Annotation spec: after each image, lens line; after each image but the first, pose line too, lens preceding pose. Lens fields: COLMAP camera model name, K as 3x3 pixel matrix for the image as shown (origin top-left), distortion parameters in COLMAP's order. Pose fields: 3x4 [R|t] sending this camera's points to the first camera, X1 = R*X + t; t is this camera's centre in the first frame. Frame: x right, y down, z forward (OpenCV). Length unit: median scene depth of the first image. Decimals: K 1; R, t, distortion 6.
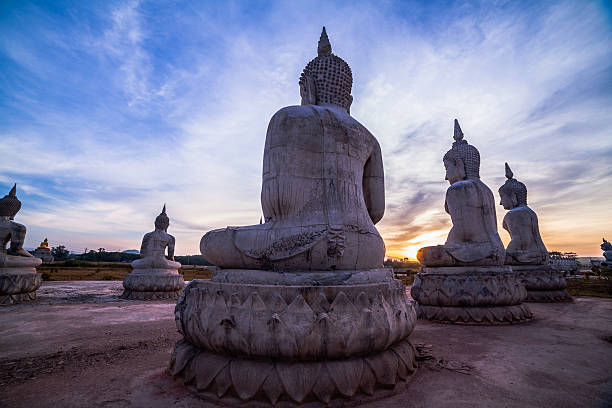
lens RADIAL K [[241.7, 0, 302.2], [0, 241.7, 205.5], [0, 0, 1]] dist [-0.087191, 0.027834]
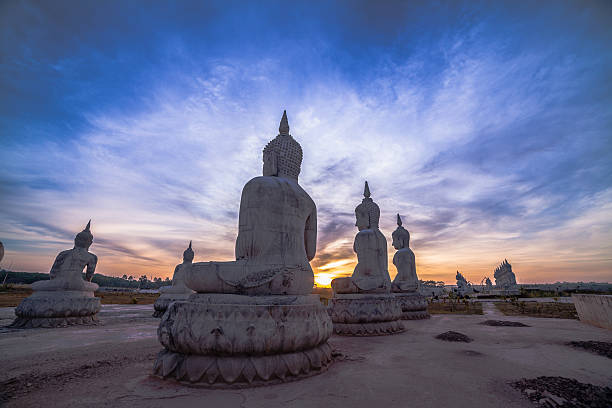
lens RADIAL K [[248.5, 0, 306.0], [0, 248.5, 204.0], [0, 0, 1]] dist [-0.094132, 0.031040]
pose [[0.933738, 0.122922, 0.336188, -0.279070], [-0.091017, 0.989852, -0.109131, -0.114519], [-0.346191, 0.071301, 0.935451, -0.434382]]
